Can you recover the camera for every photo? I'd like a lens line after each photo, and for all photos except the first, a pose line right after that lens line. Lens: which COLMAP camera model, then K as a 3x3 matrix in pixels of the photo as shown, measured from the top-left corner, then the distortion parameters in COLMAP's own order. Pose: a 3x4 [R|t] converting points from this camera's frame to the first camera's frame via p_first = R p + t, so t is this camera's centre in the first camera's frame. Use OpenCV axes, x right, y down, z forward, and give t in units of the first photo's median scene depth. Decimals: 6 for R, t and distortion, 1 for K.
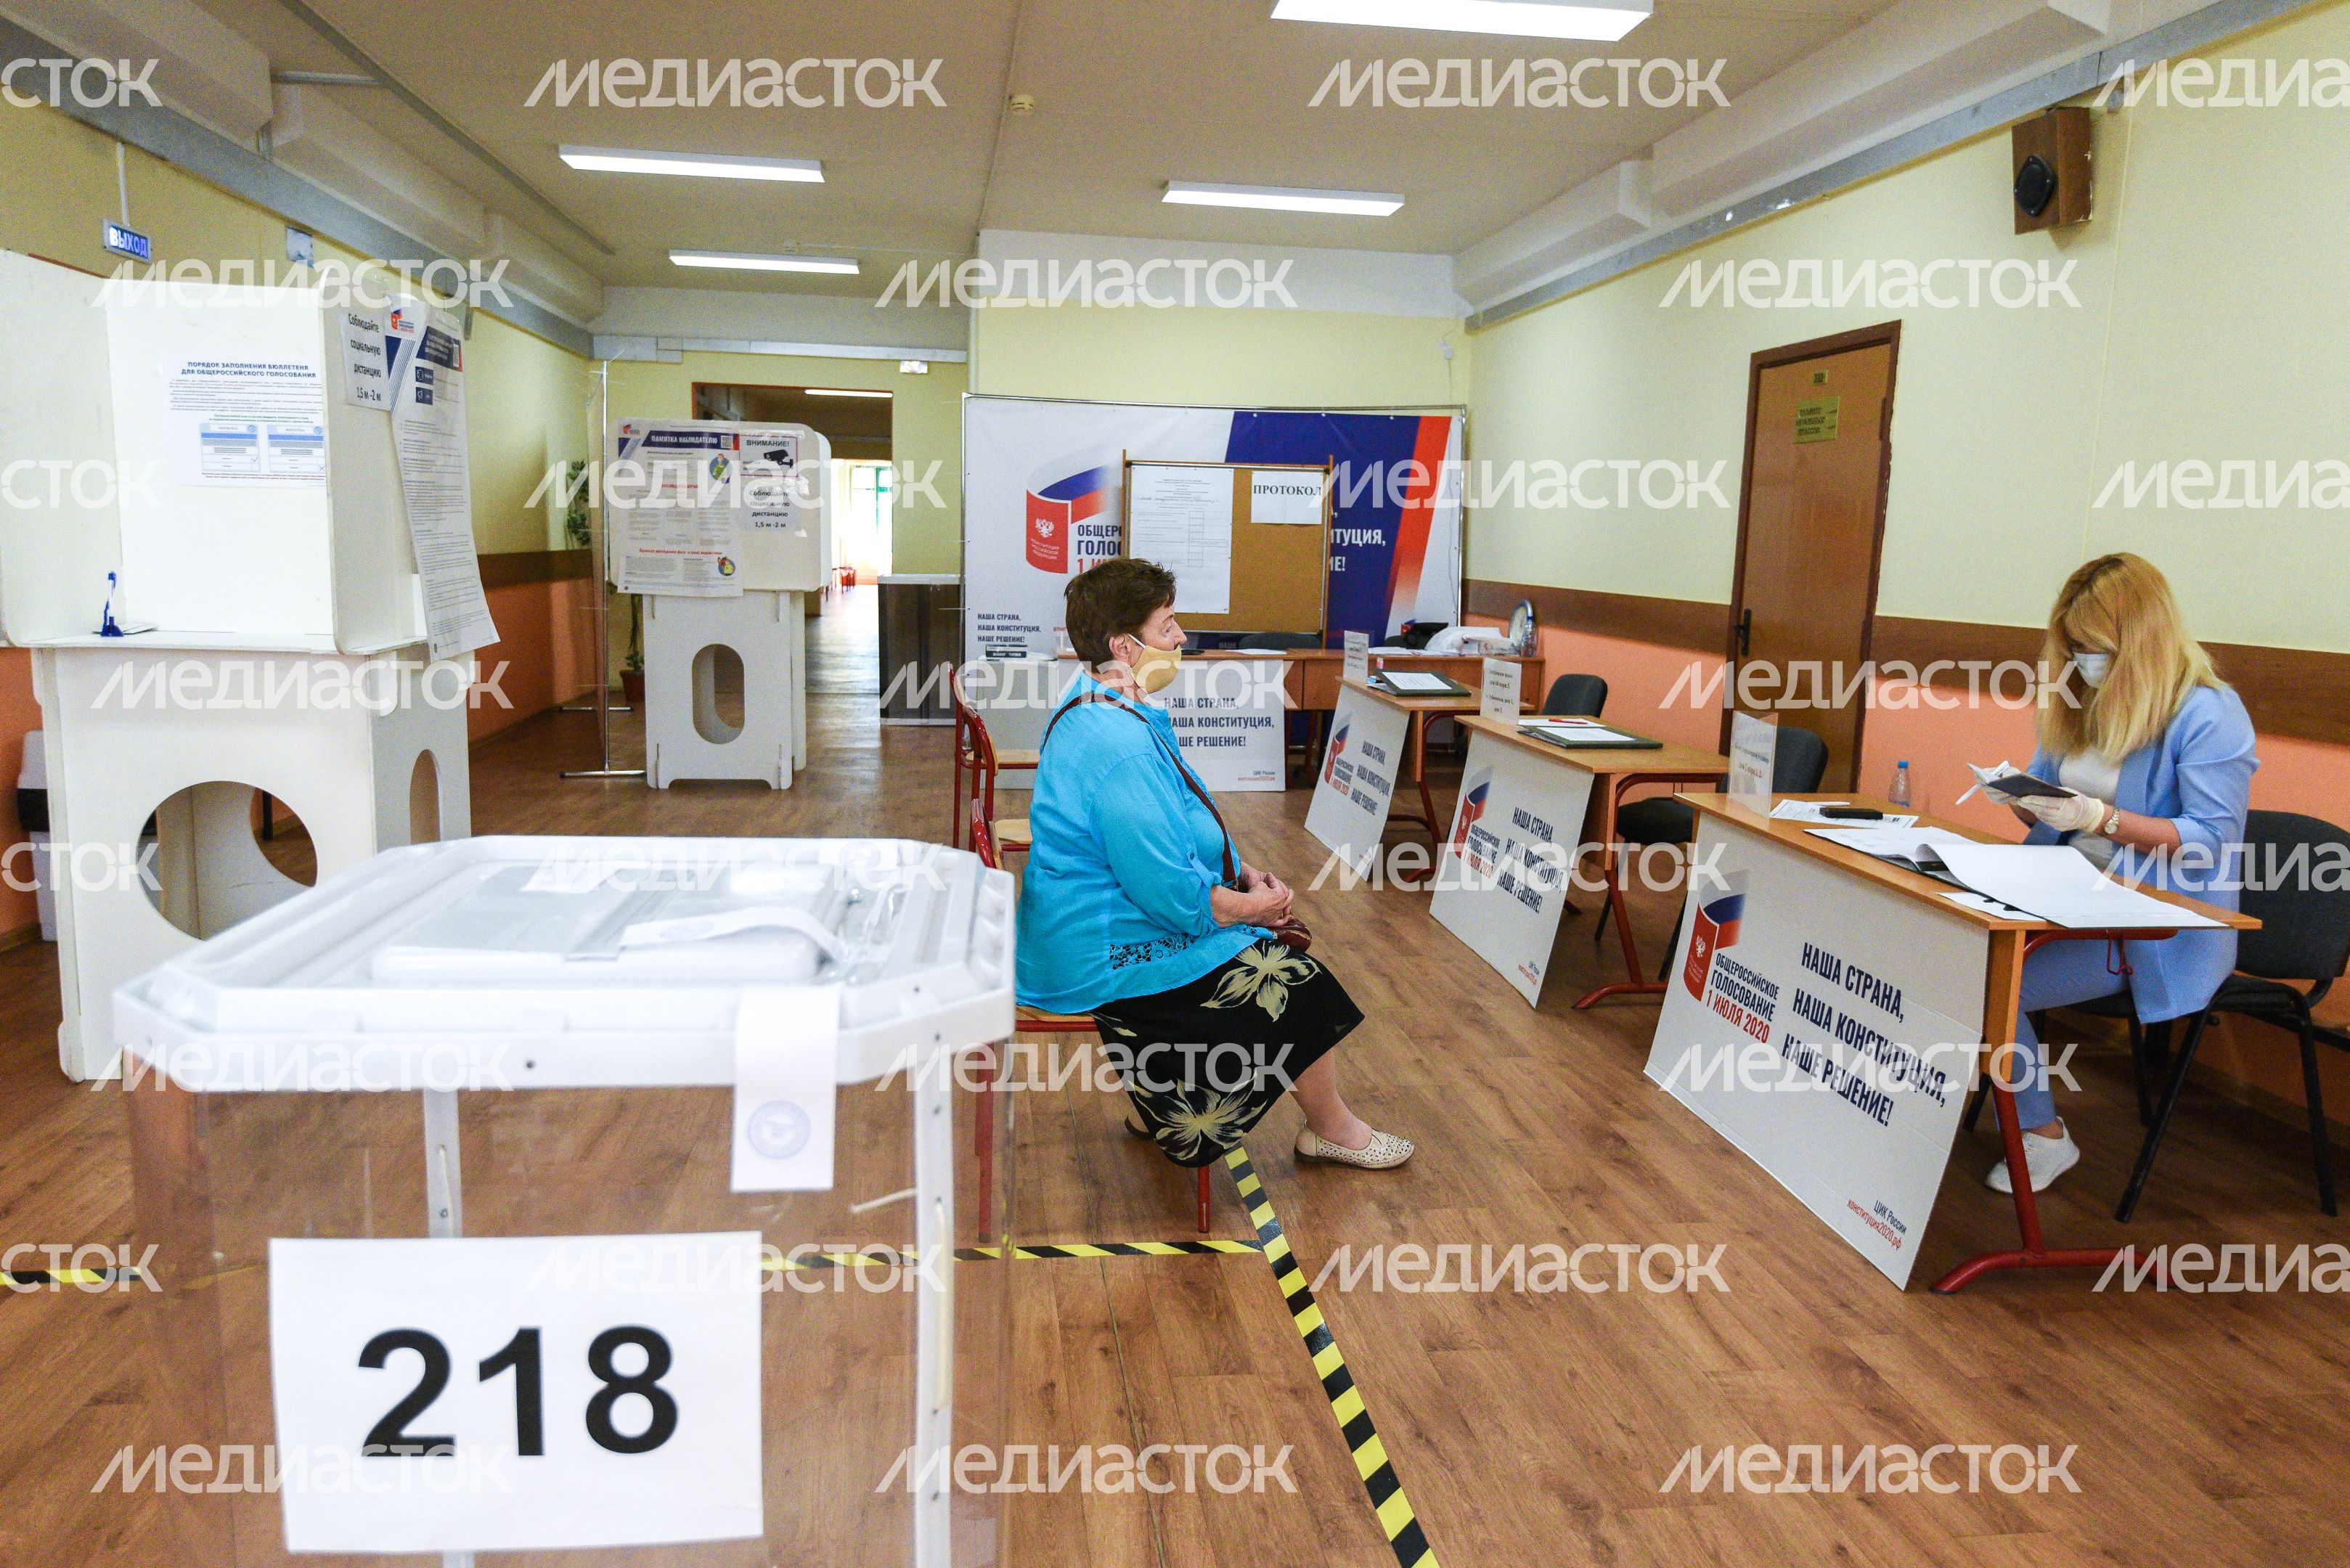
lens RADIAL K [[1630.4, 0, 1181.4], [0, 1630.4, 789.1], [0, 0, 1]] dist [0.029524, -0.029258]
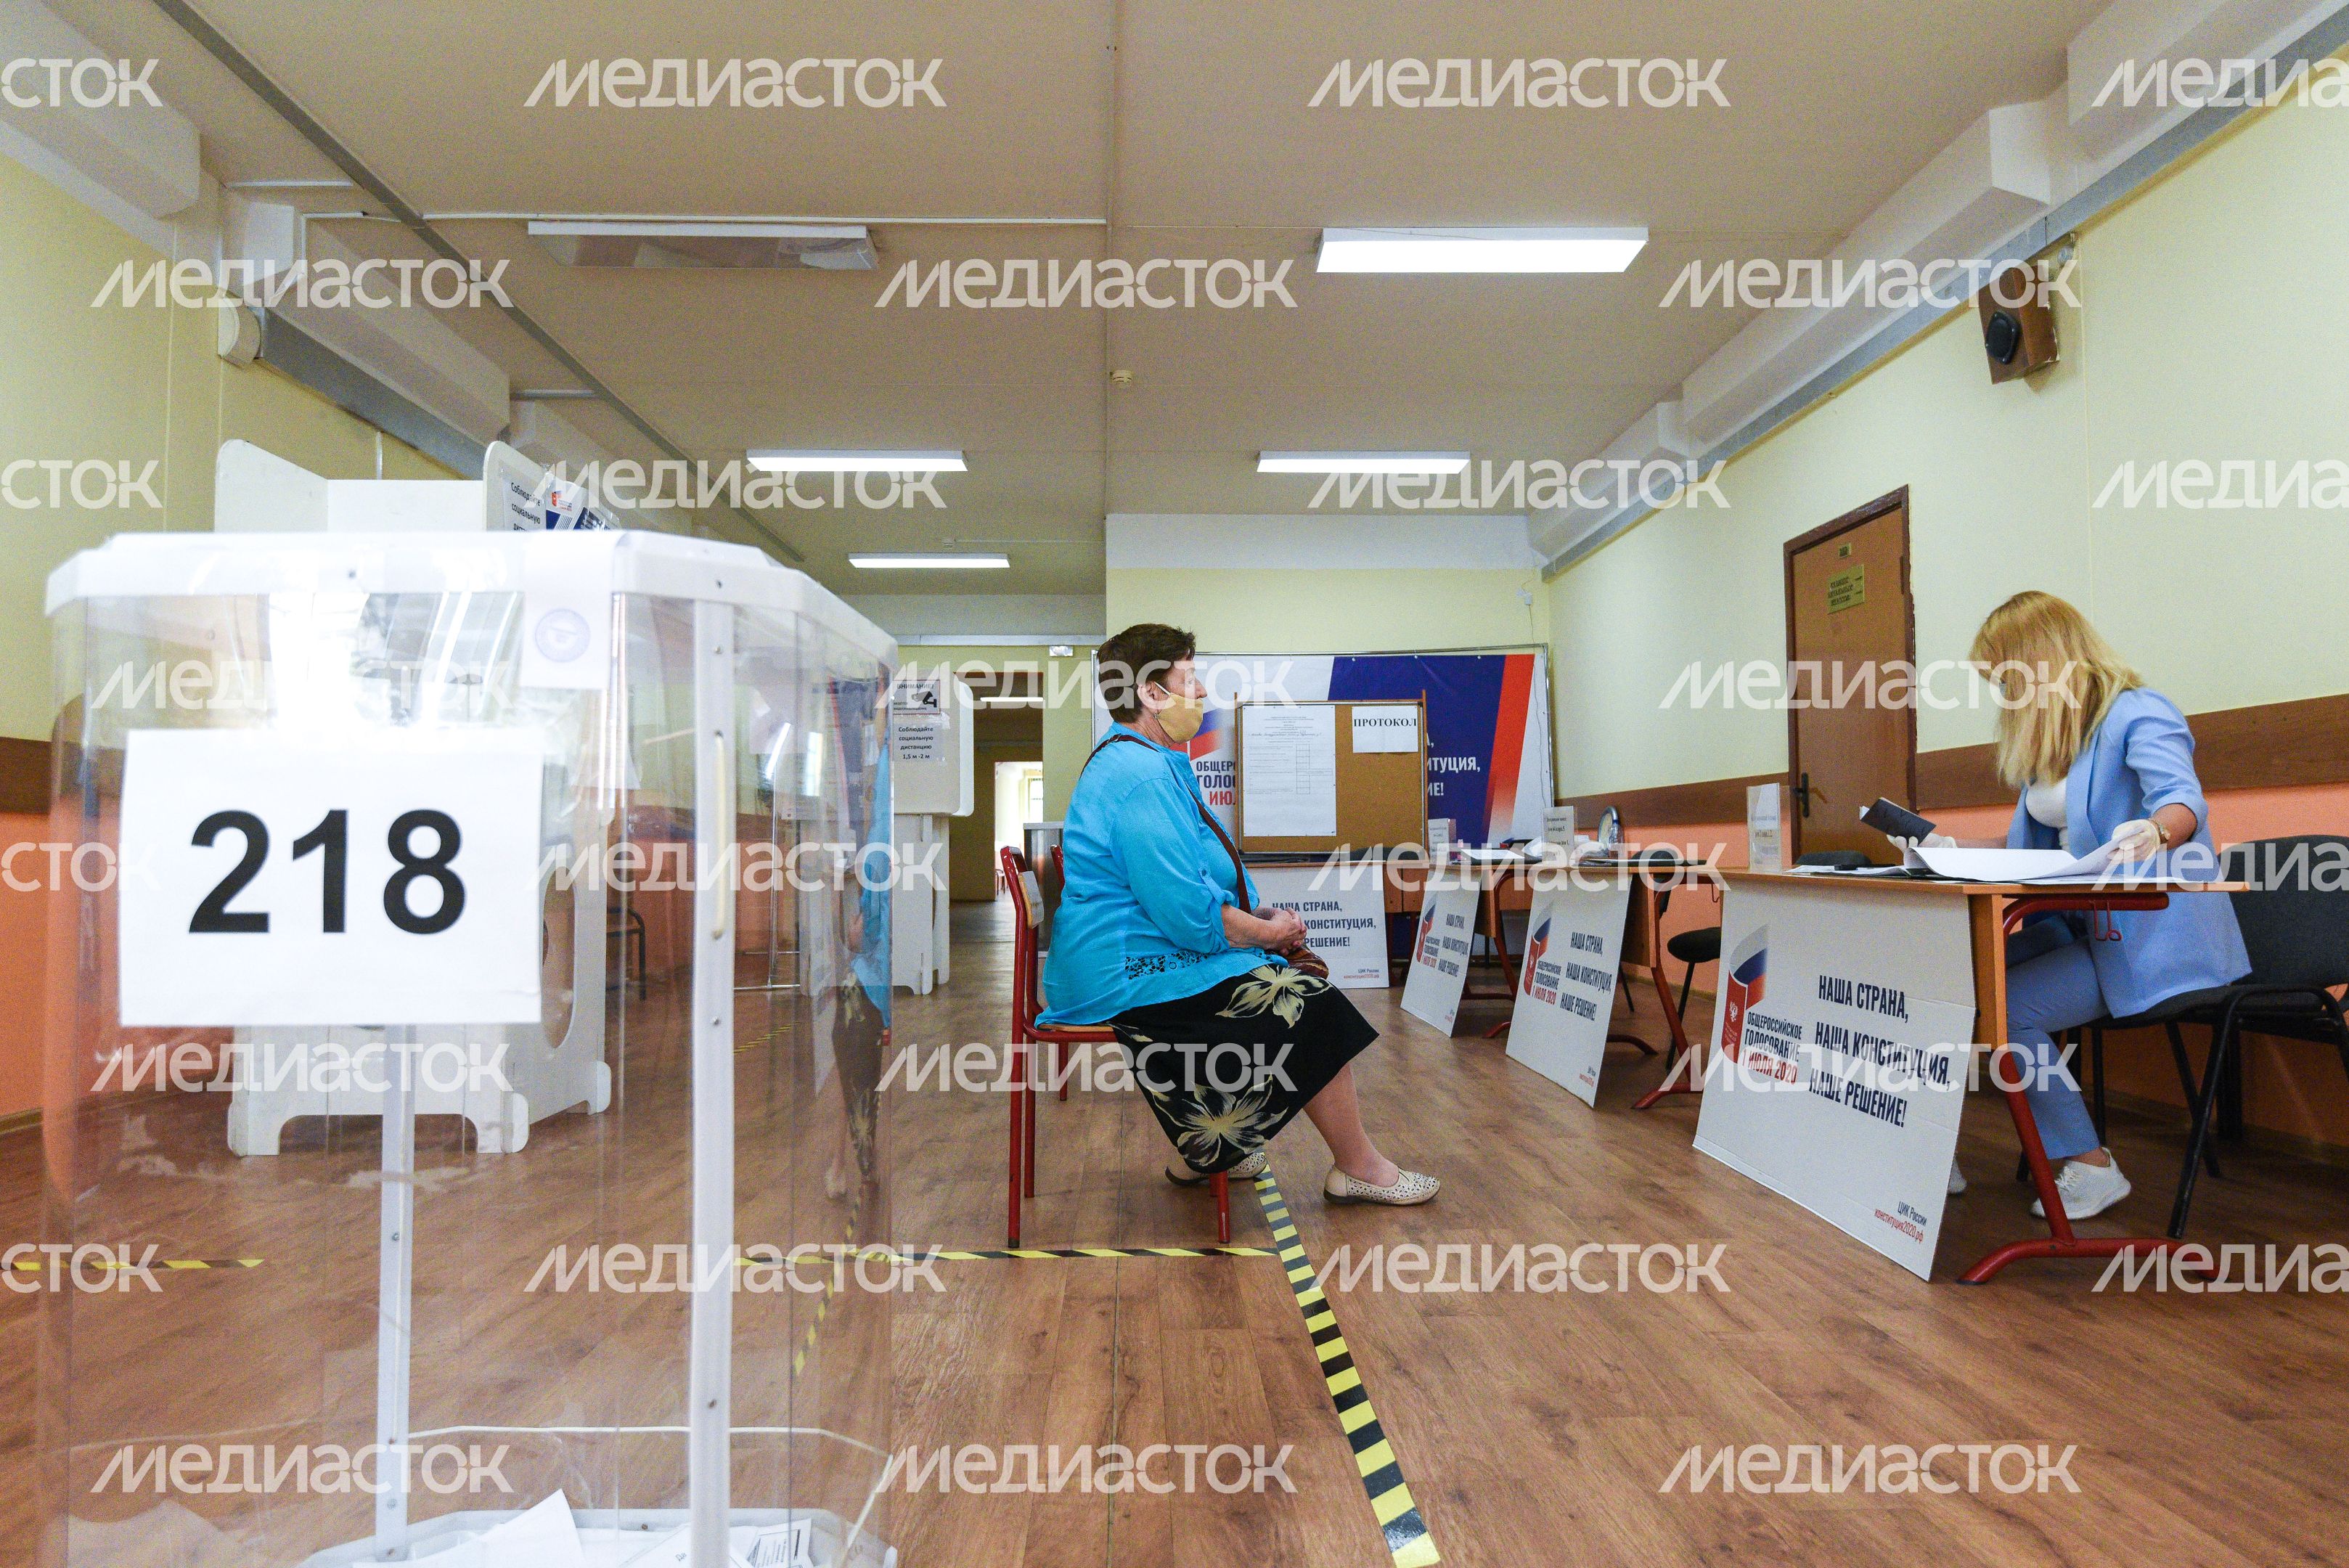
lens RADIAL K [[1508.7, 0, 1191.6], [0, 1508.7, 786.7], [0, 0, 1]] dist [0.028387, -0.026813]
pose [[0.994671, -0.039222, -0.095346, 0.073932], [0.019790, 0.980246, -0.196788, 0.136819], [0.101181, 0.193852, 0.975799, 0.009612]]
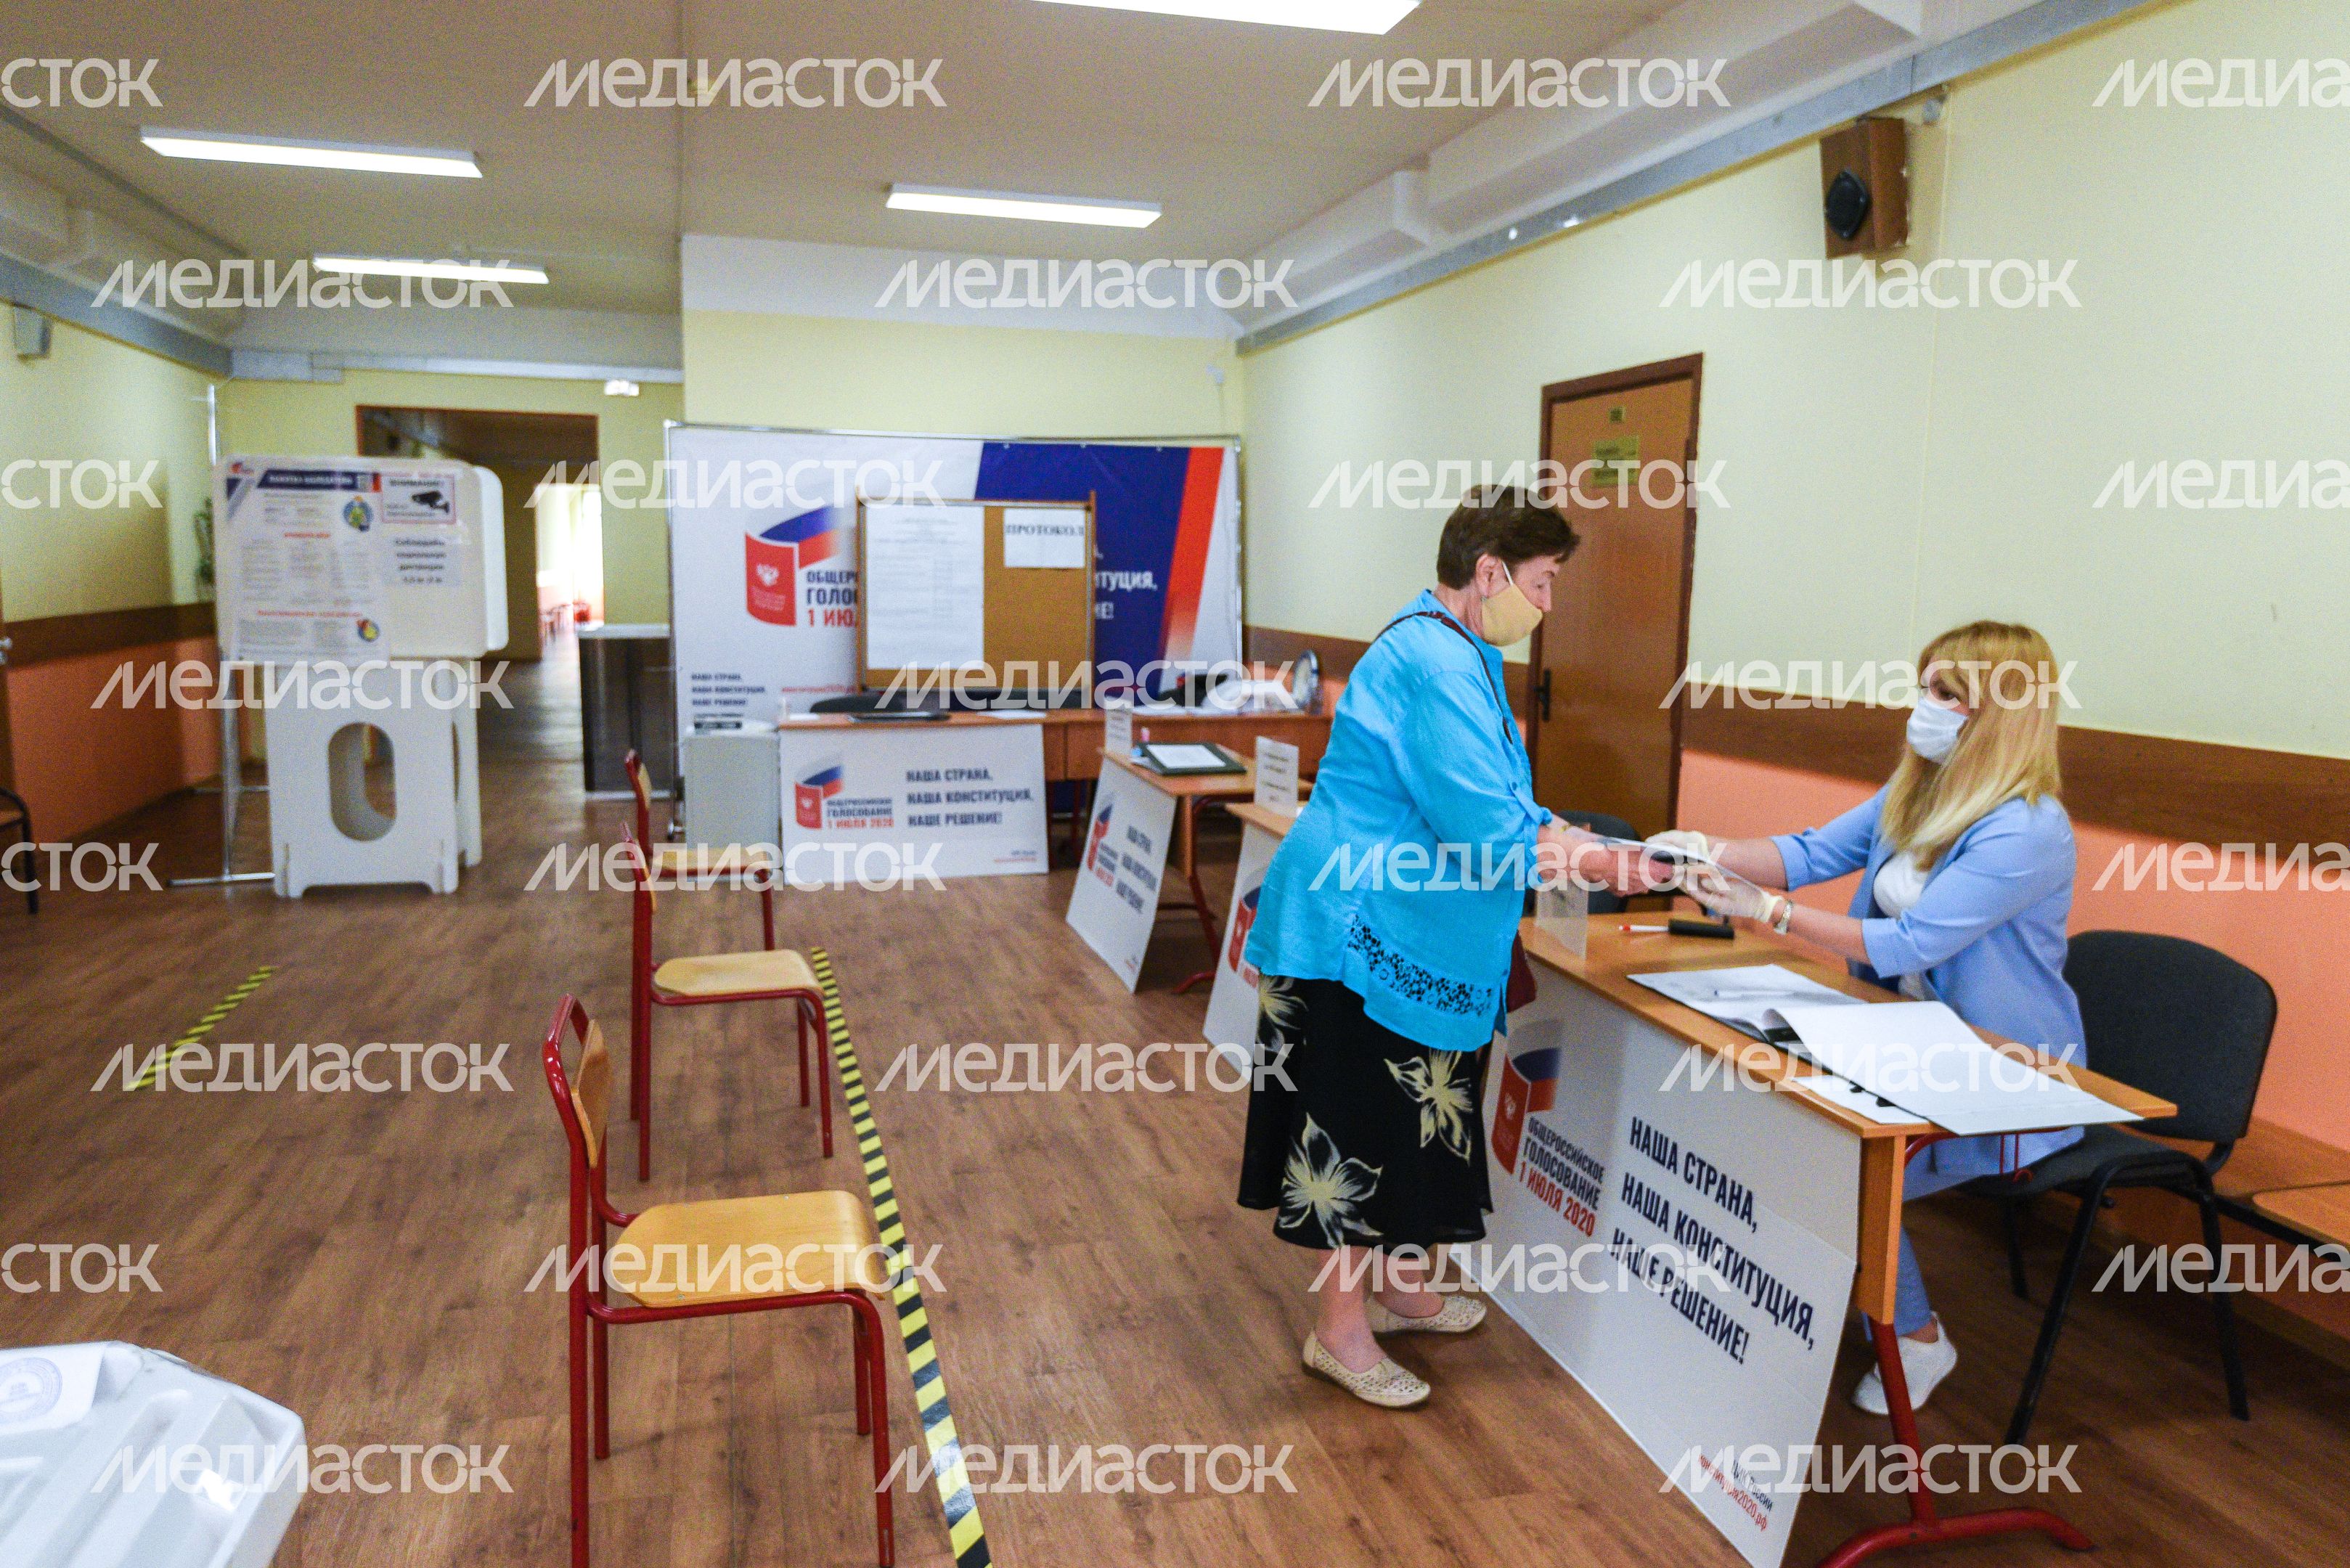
lens RADIAL K [[1719.1, 0, 1182.8], [0, 1719.1, 790.0], [0, 0, 1]] dist [0.037567, -0.039683]
pose [[0.991944, -0.026852, 0.123799, 0.047111], [0.029254, 0.999417, -0.017625, -0.053717], [-0.123254, 0.021105, 0.992151, 0.144421]]
